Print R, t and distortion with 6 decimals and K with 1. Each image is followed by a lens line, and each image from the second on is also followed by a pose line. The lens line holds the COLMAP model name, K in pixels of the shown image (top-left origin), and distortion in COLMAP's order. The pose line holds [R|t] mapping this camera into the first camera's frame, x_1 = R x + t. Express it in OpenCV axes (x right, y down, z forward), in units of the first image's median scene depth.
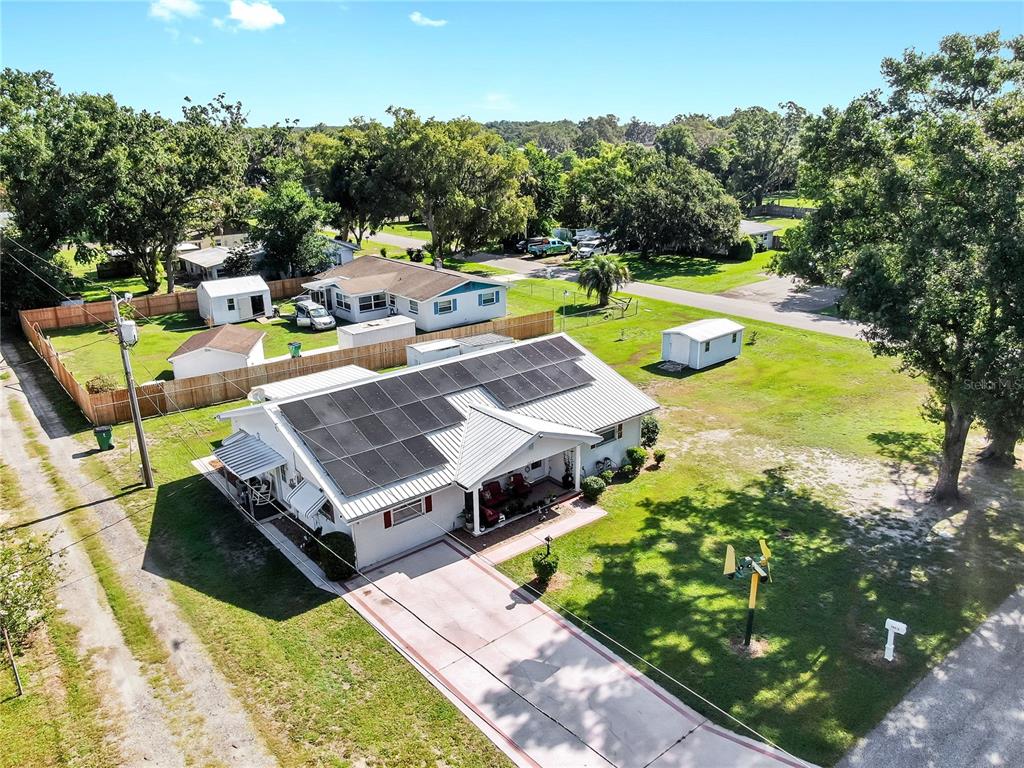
lens RADIAL K [[752.1, 0, 514.9], [0, 752.1, 399.9], [0, 0, 1]] dist [-0.010627, 0.013870]
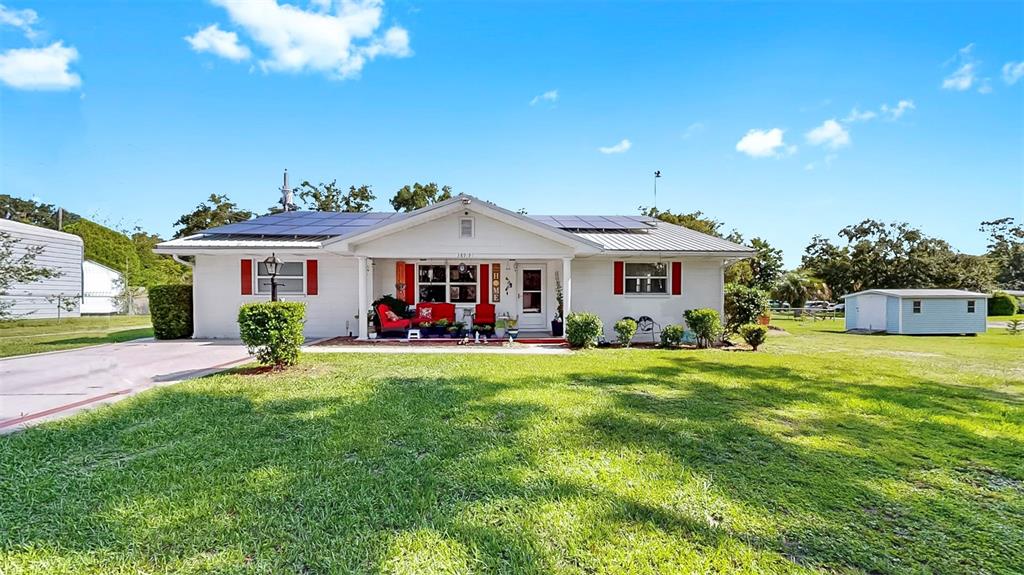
lens RADIAL K [[389.0, 0, 509.0], [0, 389.0, 305.3], [0, 0, 1]] dist [-0.002025, -0.000076]
pose [[0.806310, 0.016992, -0.591249, 0.250040], [-0.212442, 0.941209, -0.262667, 0.200829], [0.552026, 0.337397, 0.762516, 0.751847]]
